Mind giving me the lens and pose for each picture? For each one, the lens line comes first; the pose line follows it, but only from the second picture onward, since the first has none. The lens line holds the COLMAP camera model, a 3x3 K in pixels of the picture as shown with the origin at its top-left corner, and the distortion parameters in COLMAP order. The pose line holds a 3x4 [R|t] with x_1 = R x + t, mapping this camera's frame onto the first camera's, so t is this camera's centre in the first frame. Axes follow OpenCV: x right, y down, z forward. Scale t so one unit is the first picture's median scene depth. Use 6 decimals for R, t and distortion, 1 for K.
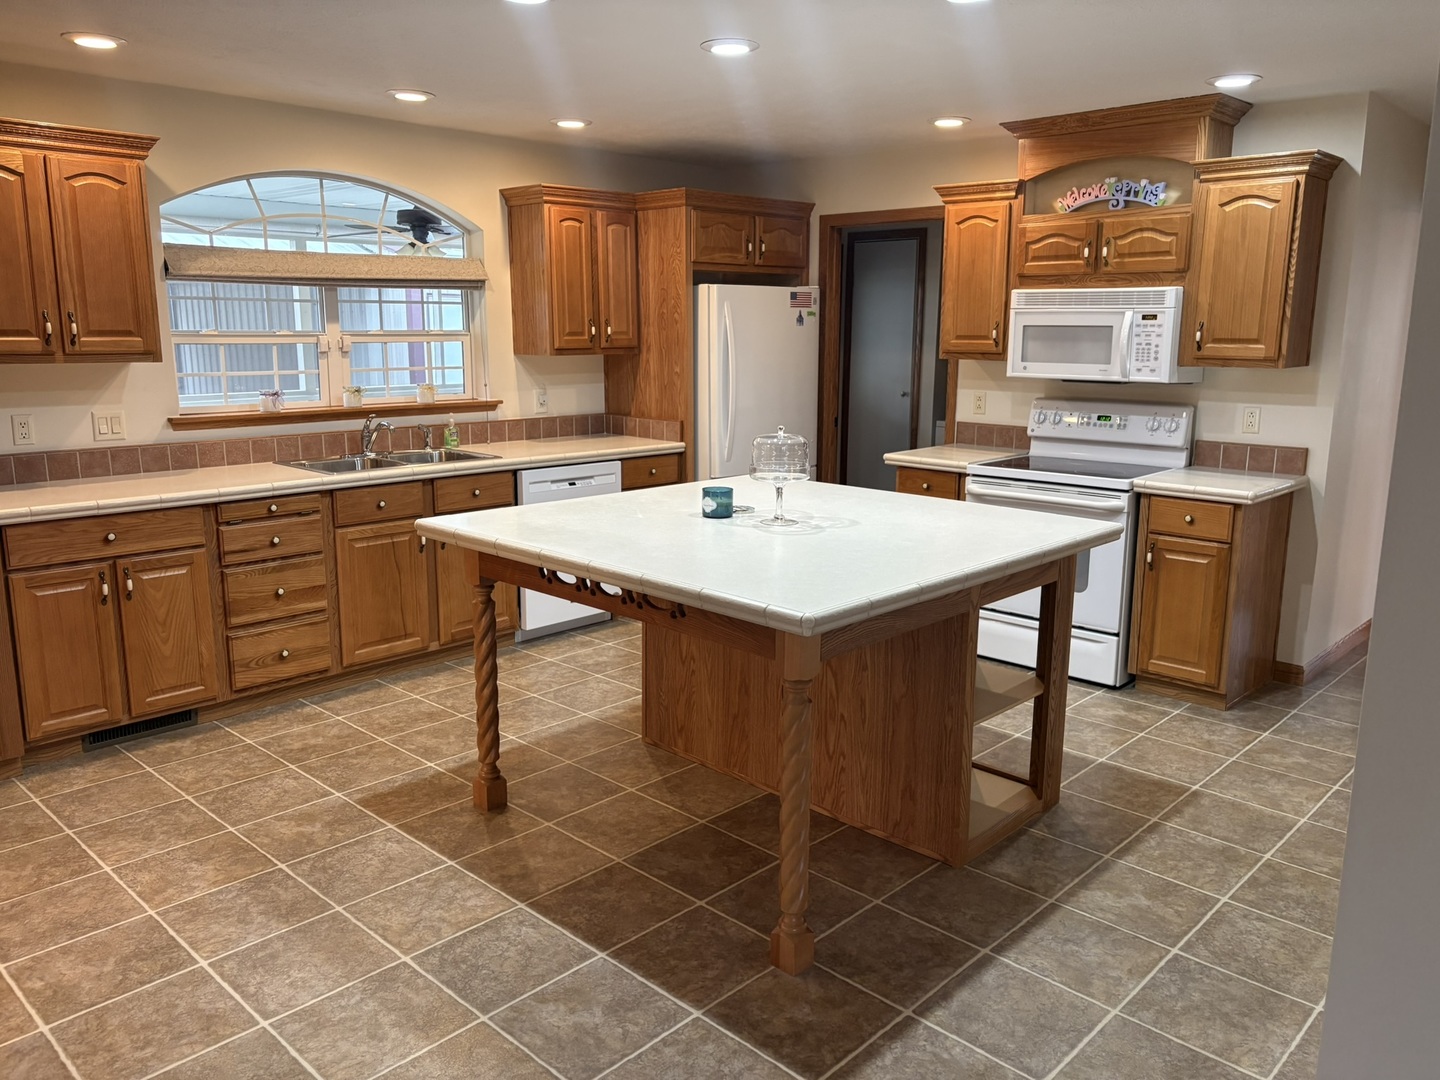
lens RADIAL K [[1082.9, 0, 720.0], [0, 1082.9, 540.0], [0, 0, 1]] dist [0.046109, -0.049157]
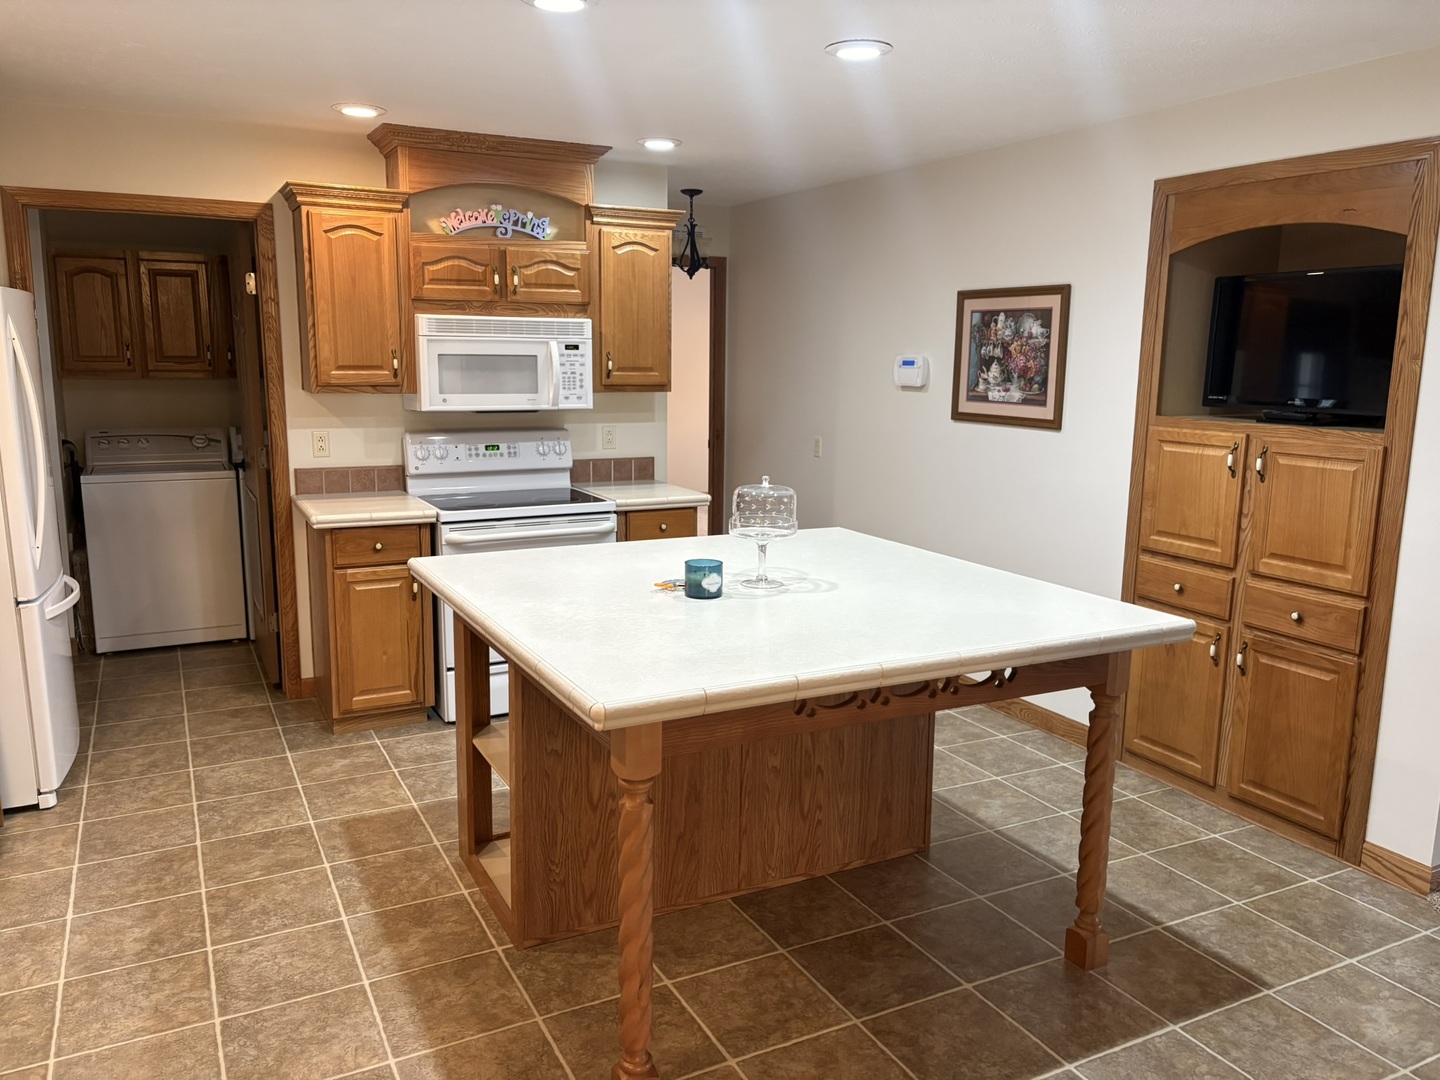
lens RADIAL K [[1092.7, 0, 727.4], [0, 1092.7, 547.1], [0, 0, 1]] dist [0.035322, -0.006362]
pose [[0.320936, -0.171228, 0.931494, -0.575226], [0.176093, 0.977160, 0.118952, -0.116349], [-0.930587, 0.125854, 0.343758, 0.527951]]
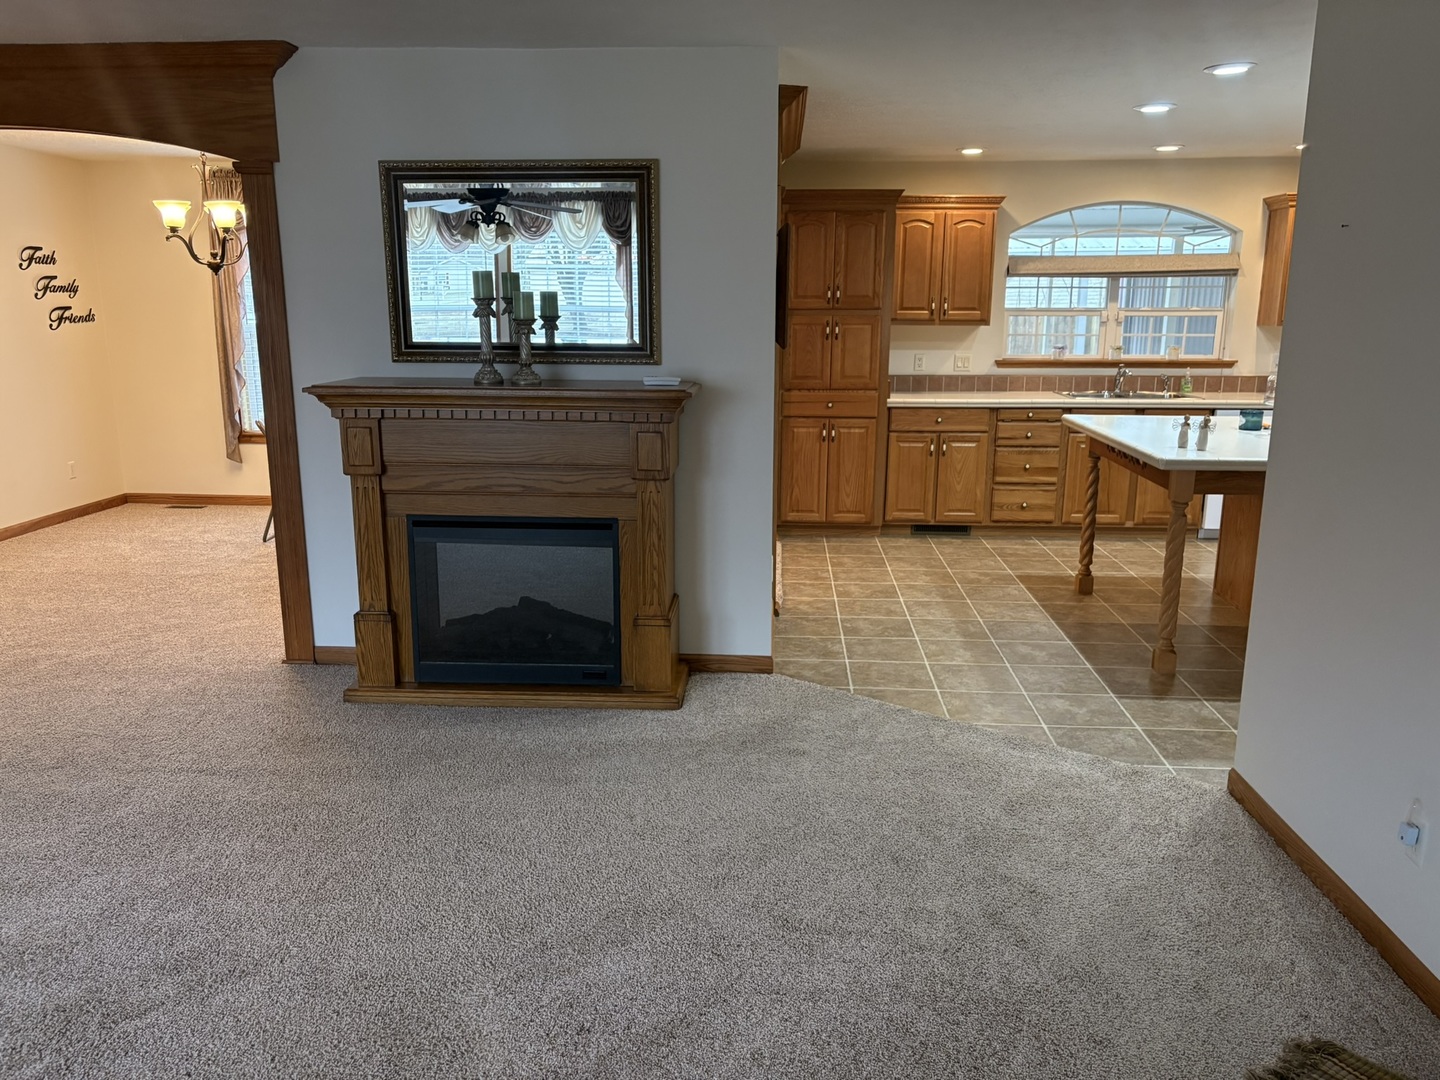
lens RADIAL K [[1082.9, 0, 720.0], [0, 1082.9, 540.0], [0, 0, 1]] dist [0.046109, -0.049157]
pose [[0.646391, 0.160334, -0.745971, 0.509548], [-0.148387, 0.985422, 0.083221, 0.084199], [0.748439, 0.056899, 0.660759, -0.402654]]
